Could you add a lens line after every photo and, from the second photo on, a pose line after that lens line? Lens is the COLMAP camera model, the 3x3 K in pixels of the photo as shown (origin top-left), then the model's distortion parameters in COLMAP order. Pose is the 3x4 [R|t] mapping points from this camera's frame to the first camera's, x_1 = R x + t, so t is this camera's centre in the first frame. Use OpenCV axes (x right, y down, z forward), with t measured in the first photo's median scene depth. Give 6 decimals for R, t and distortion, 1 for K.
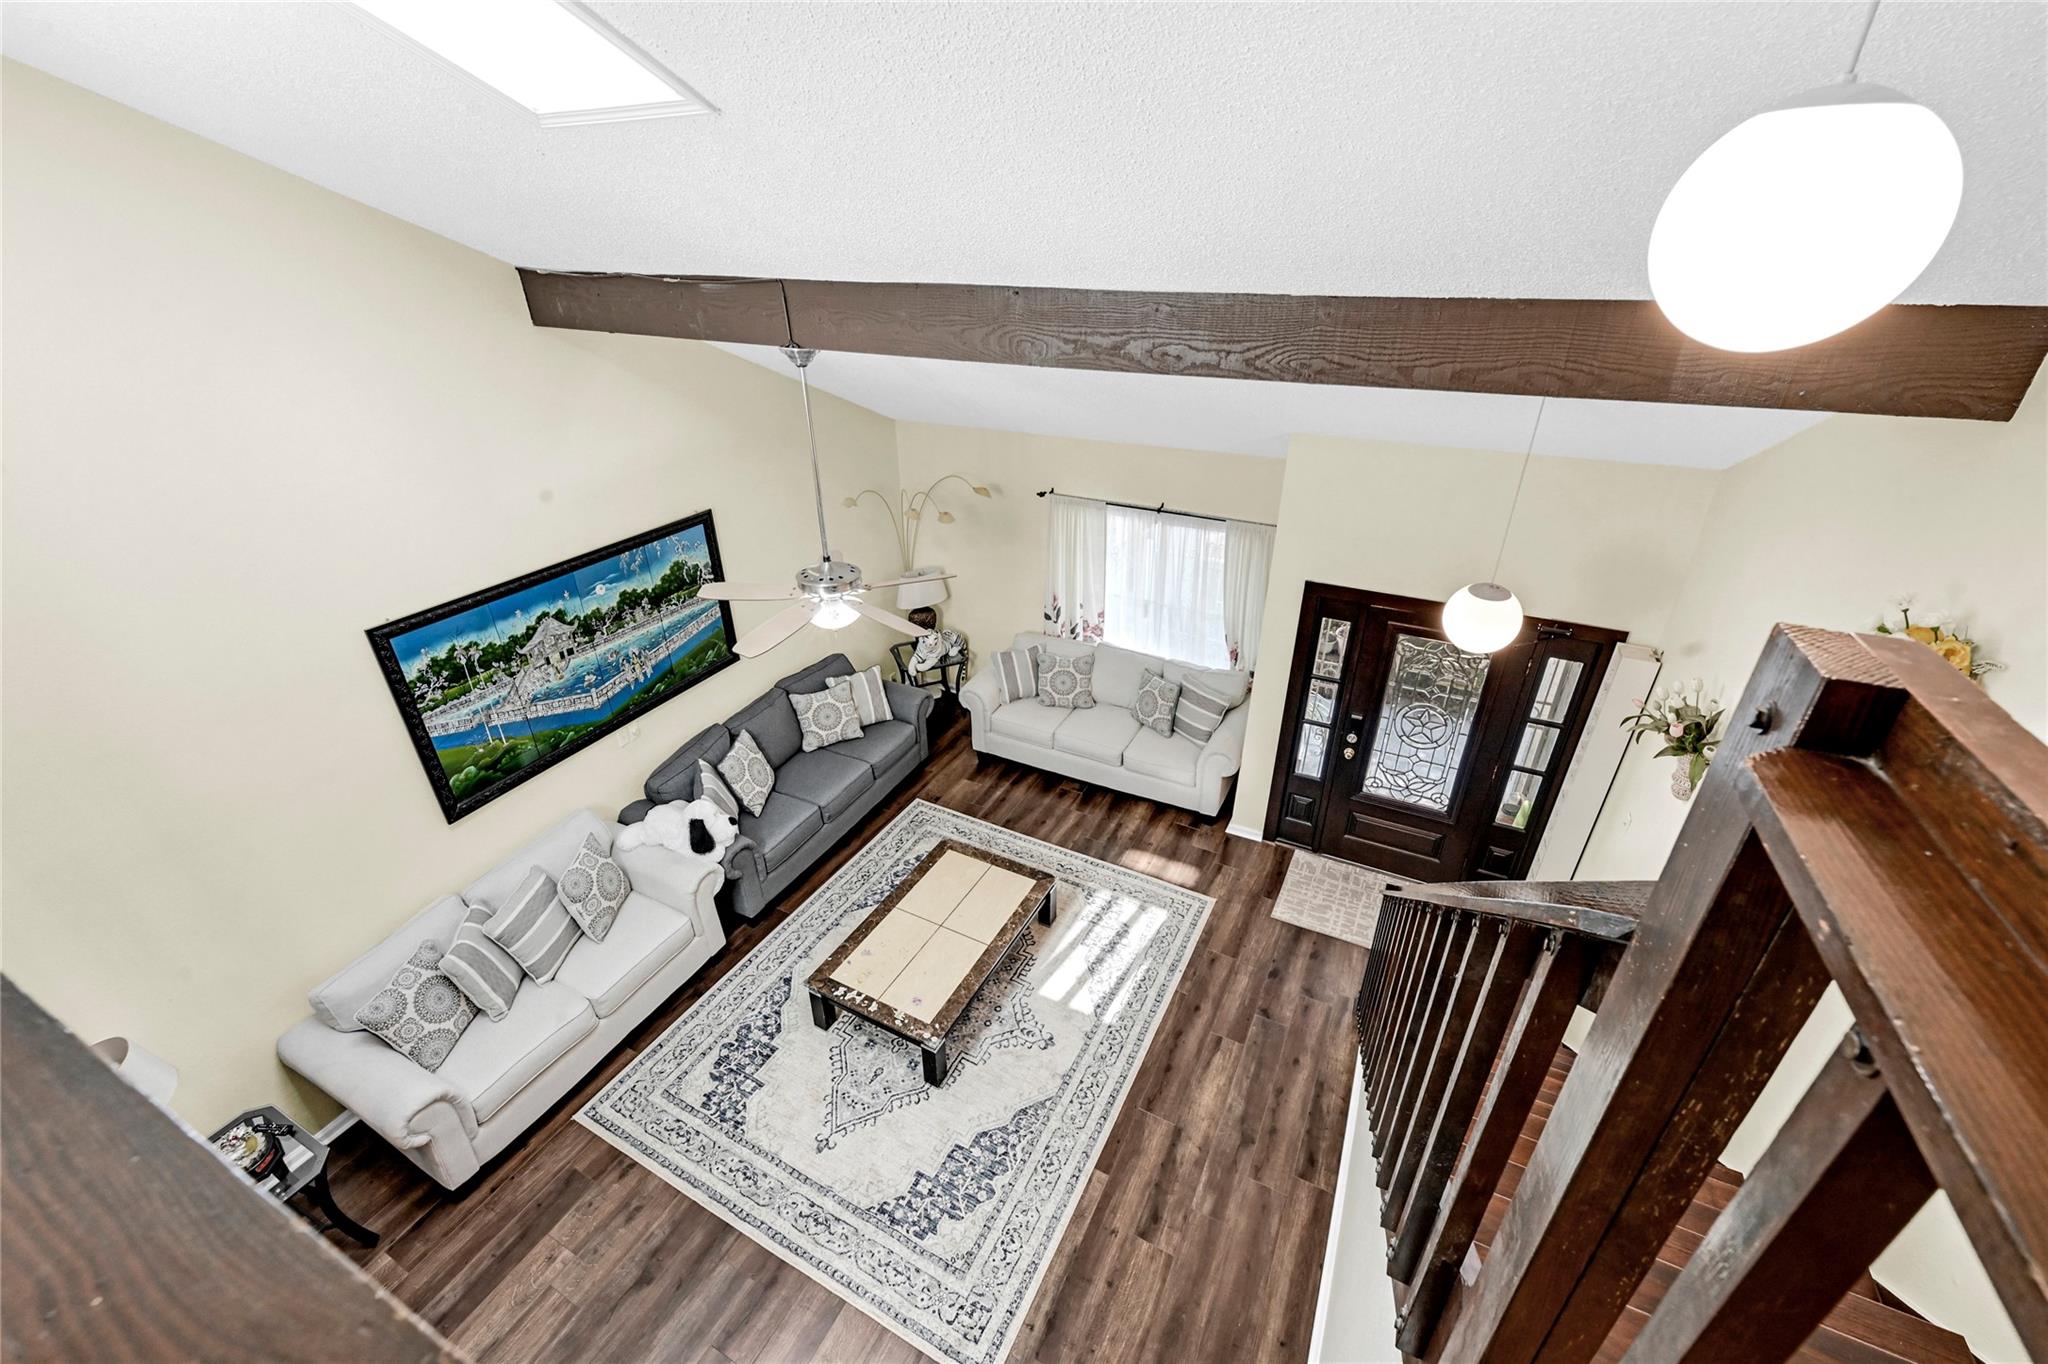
lens RADIAL K [[823.9, 0, 1030.2], [0, 823.9, 658.7], [0, 0, 1]] dist [-0.001362, -0.000018]
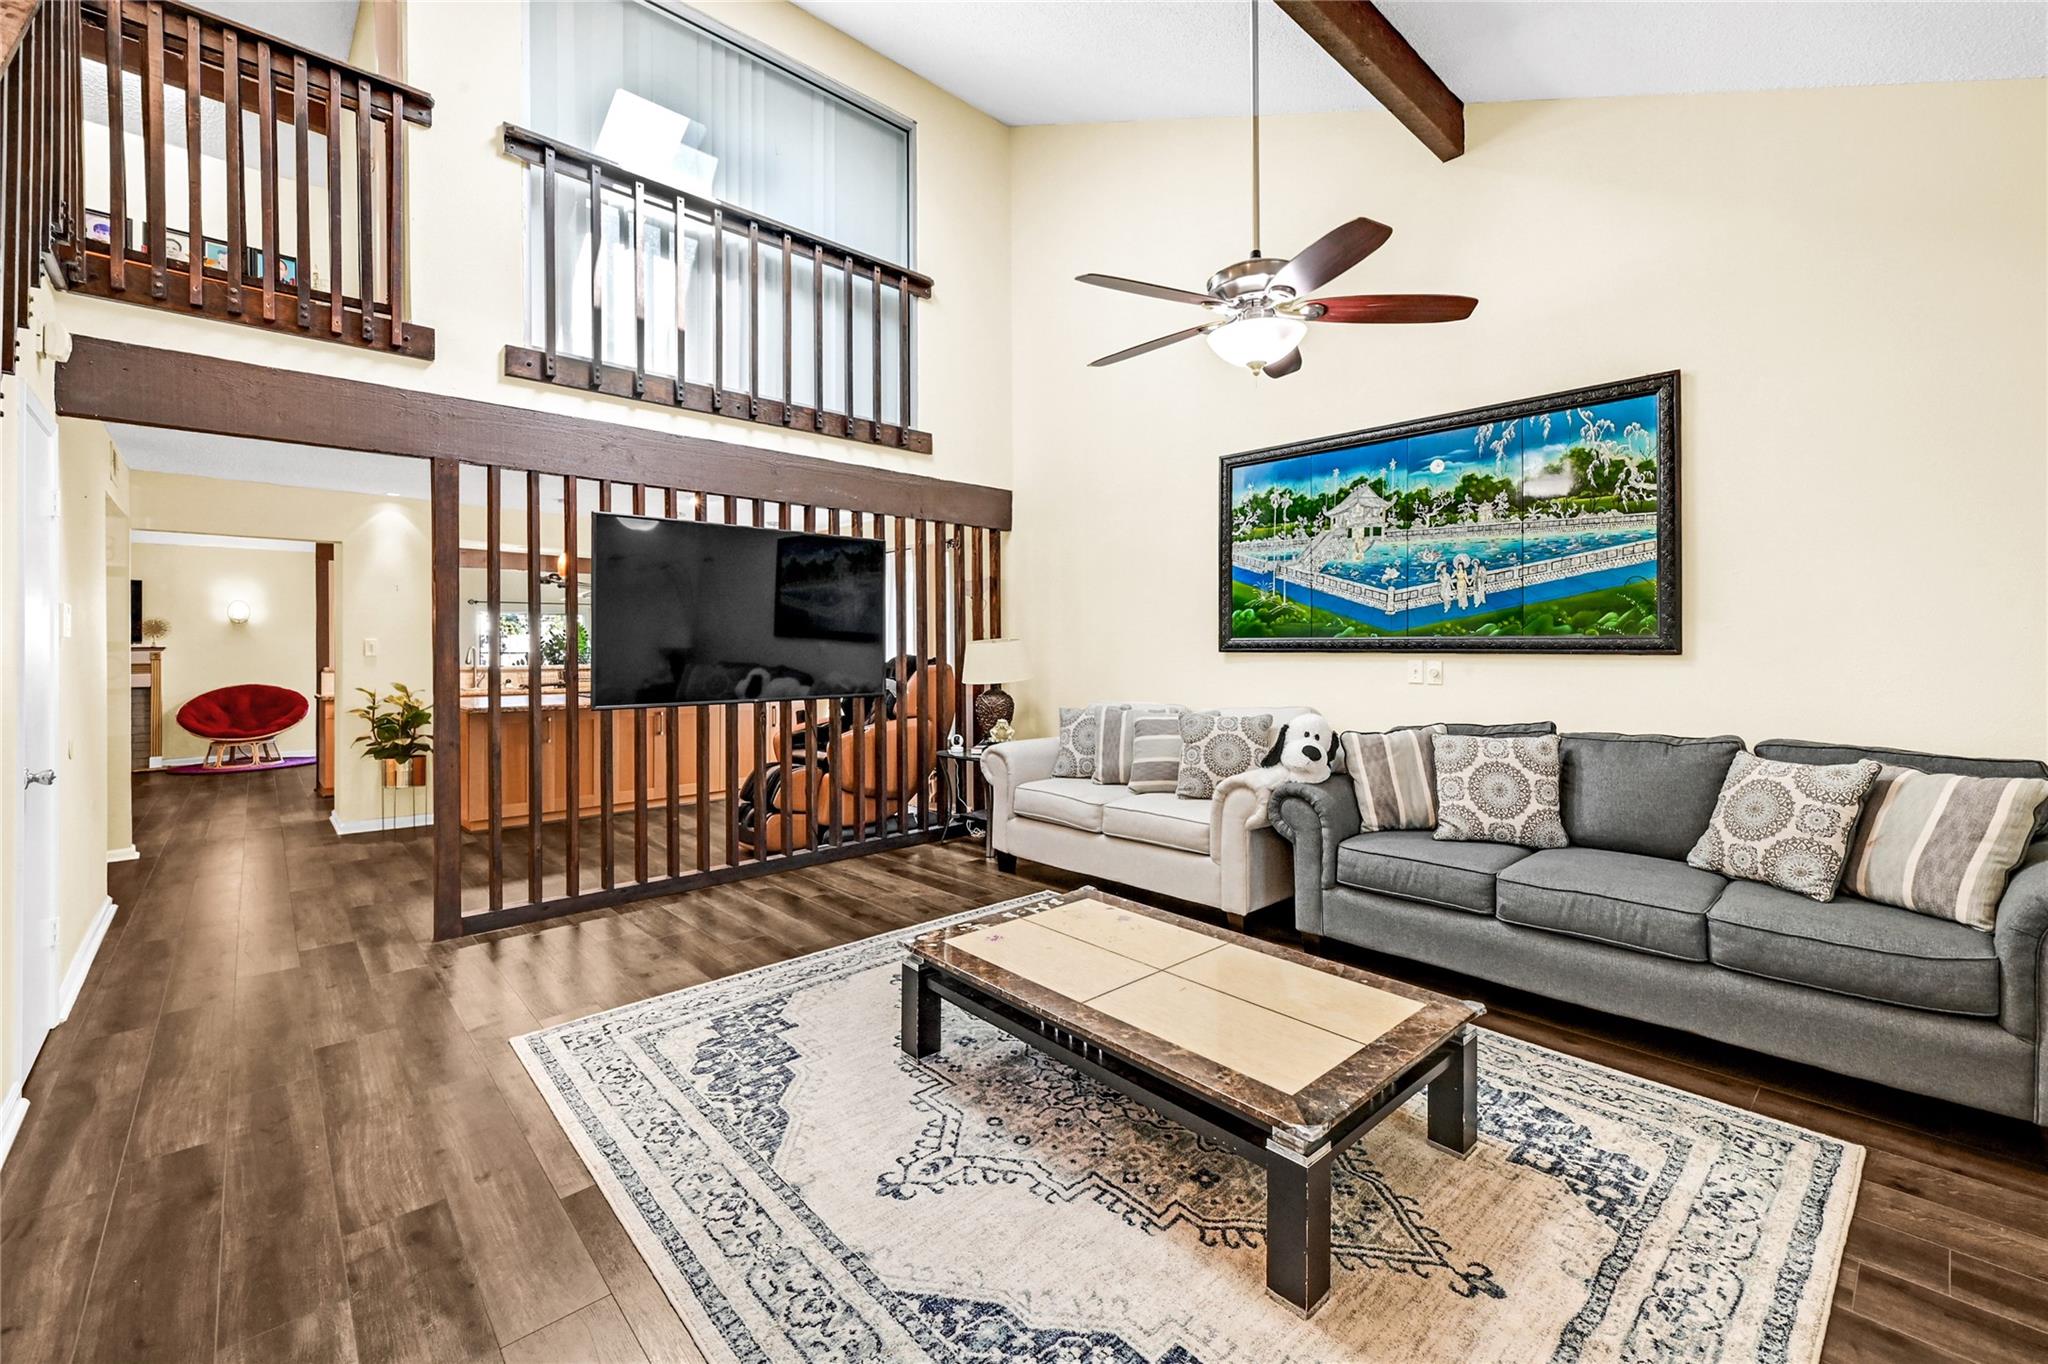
lens RADIAL K [[852.9, 0, 1033.0], [0, 852.9, 634.6], [0, 0, 1]] dist [0.001188, 0.000027]
pose [[-0.341420, -0.005146, -0.939897, 0.418940], [-0.420409, 0.895214, 0.147813, 0.113140], [0.840648, 0.445608, -0.307807, 1.081567]]
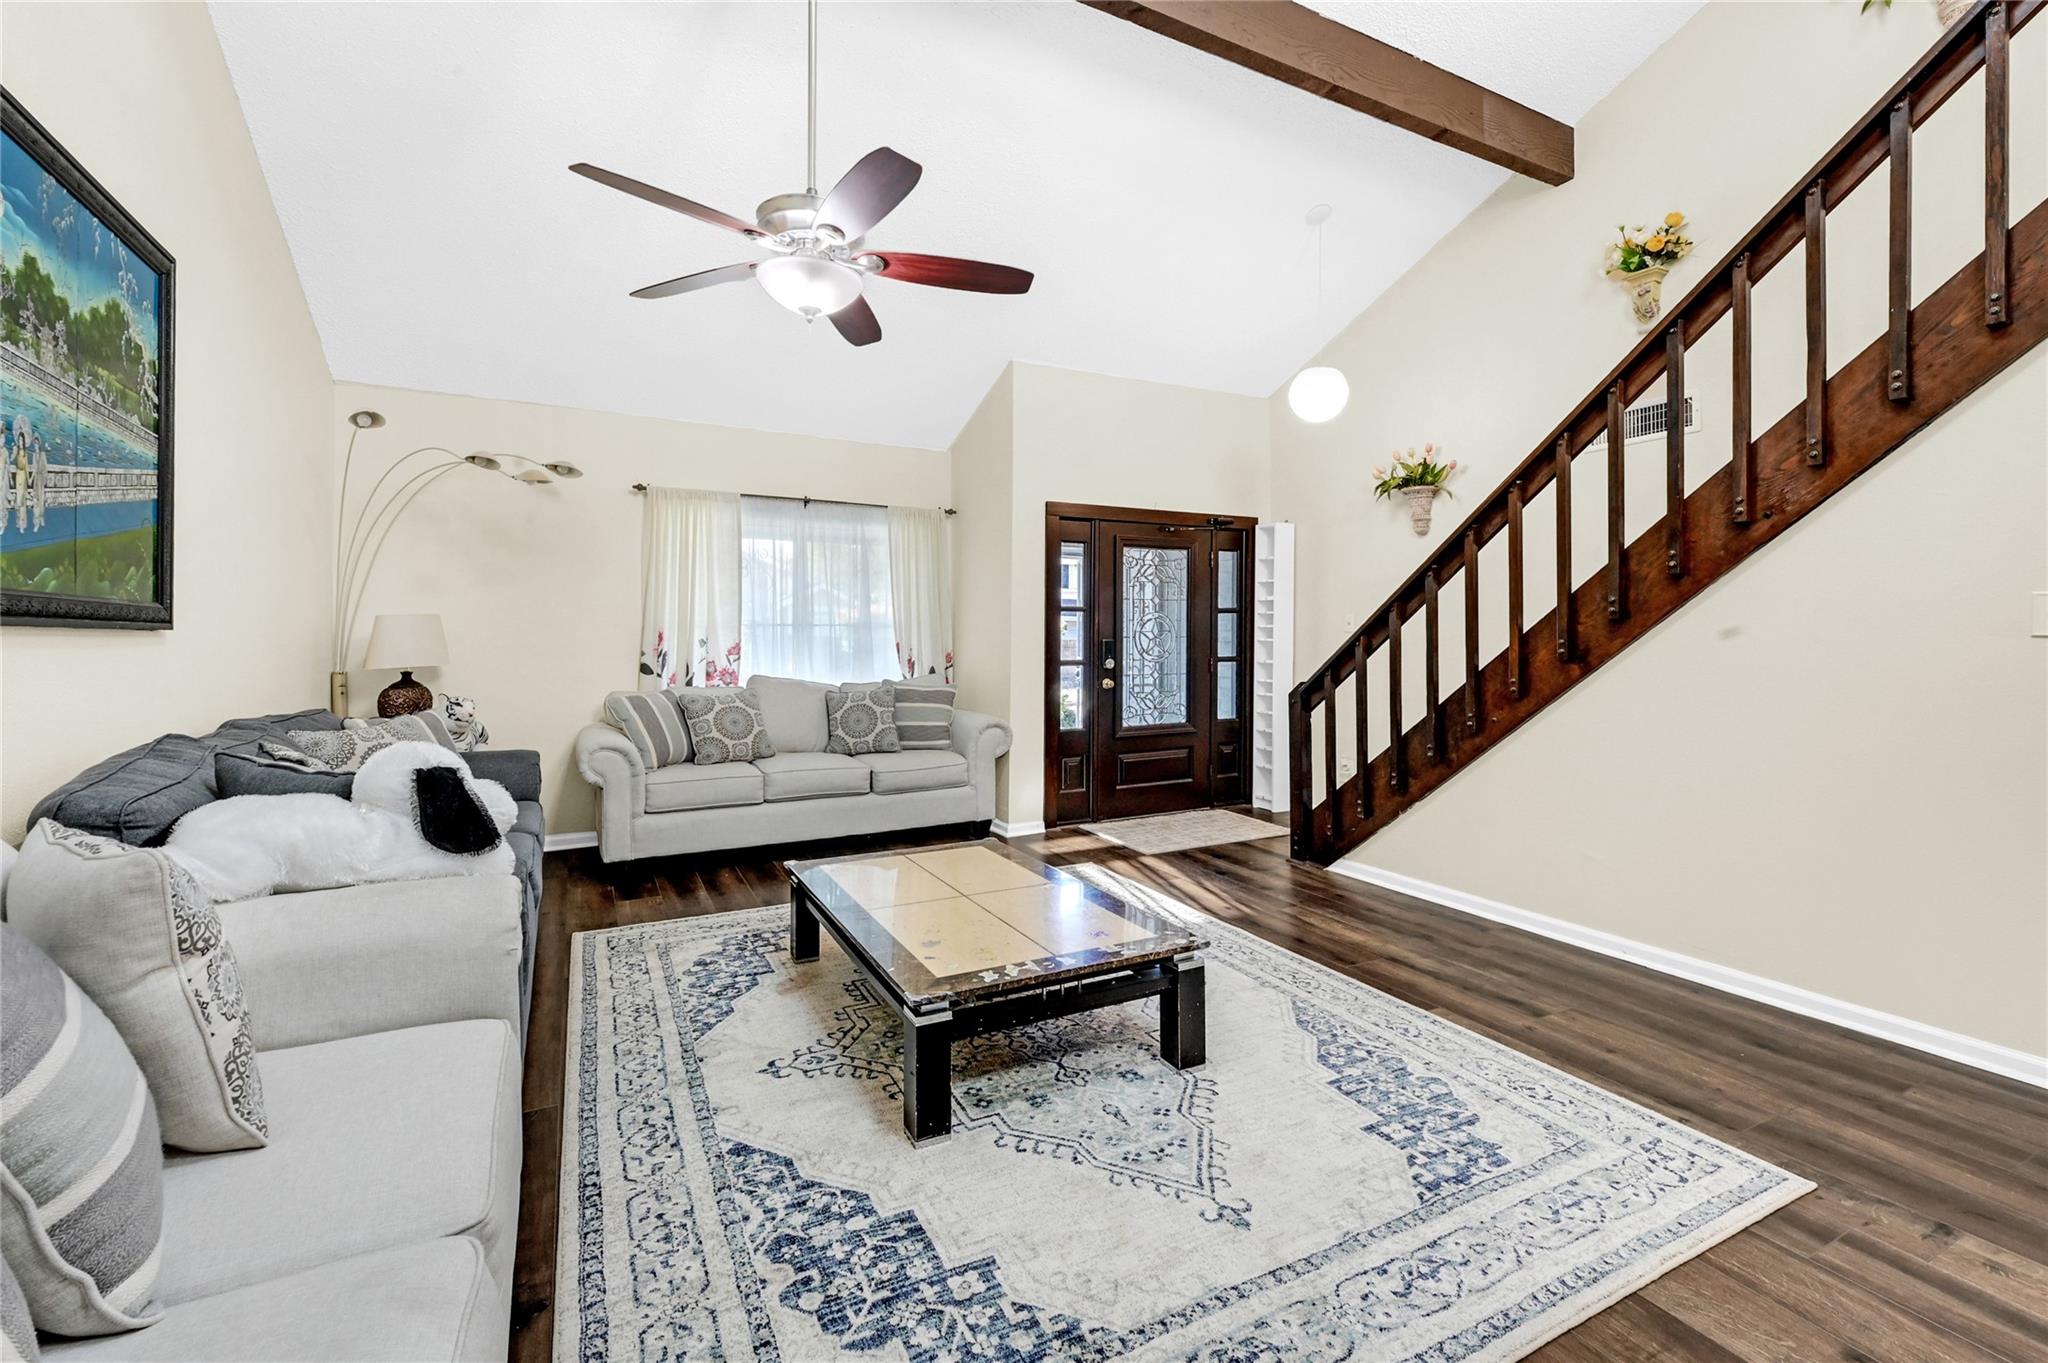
lens RADIAL K [[863.4, 0, 1012.6], [0, 863.4, 649.0], [0, 0, 1]] dist [-0.001679, -0.000510]
pose [[0.592506, -0.008856, 0.805518, -0.595713], [0.363784, 0.895114, -0.257744, 0.363206], [-0.718748, 0.445749, 0.533582, 0.643849]]
